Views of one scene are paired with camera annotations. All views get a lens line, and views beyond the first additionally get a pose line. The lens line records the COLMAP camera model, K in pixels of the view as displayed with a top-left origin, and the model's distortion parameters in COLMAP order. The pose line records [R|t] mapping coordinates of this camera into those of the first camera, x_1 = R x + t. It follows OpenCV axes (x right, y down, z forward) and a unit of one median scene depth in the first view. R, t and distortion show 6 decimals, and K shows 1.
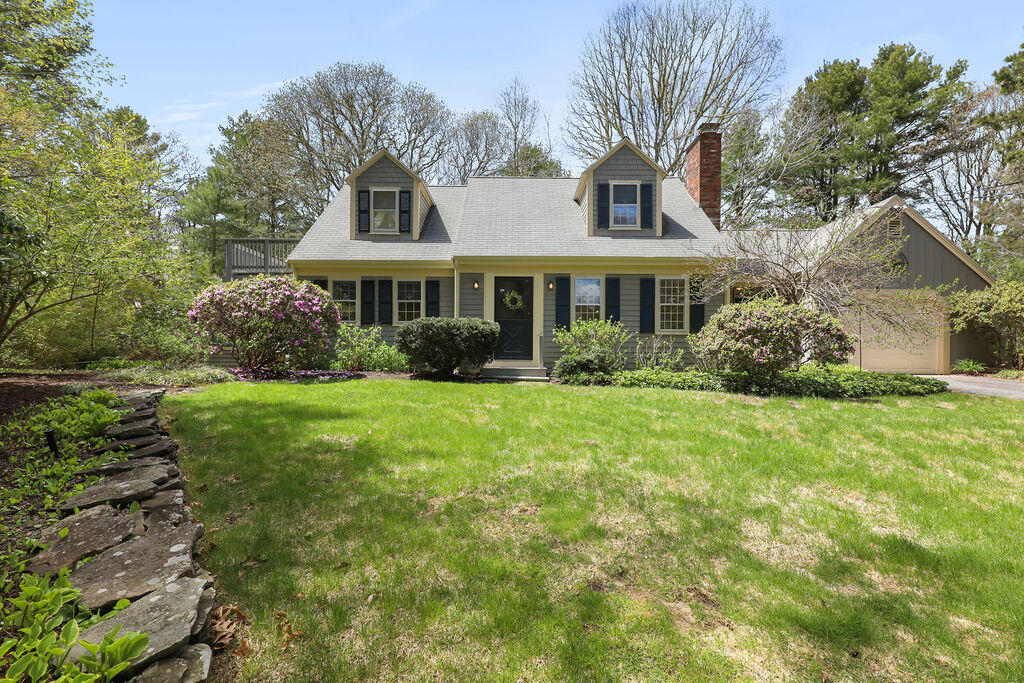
lens RADIAL K [[462.3, 0, 513.9], [0, 462.3, 351.1], [0, 0, 1]] dist [0.000710, -0.000198]
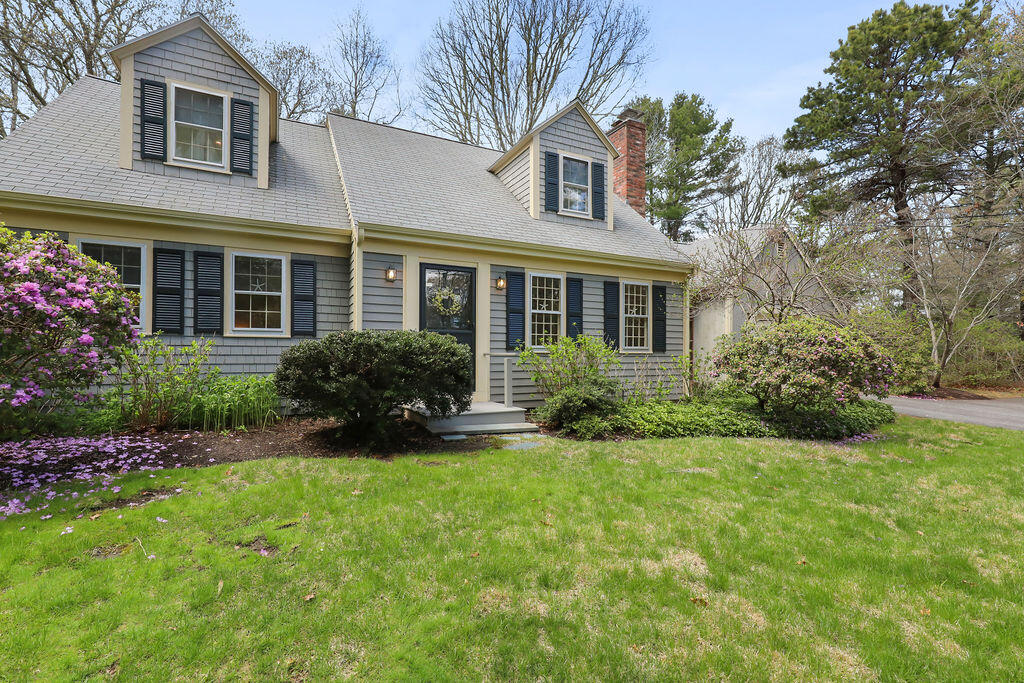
lens RADIAL K [[462.3, 0, 513.9], [0, 462.3, 351.1], [0, 0, 1]] dist [0.000710, -0.000198]
pose [[0.896977, 0.001850, 0.442073, -0.195823], [-0.003865, 0.999986, 0.003659, -0.039515], [-0.442060, -0.004991, 0.896971, 0.347936]]
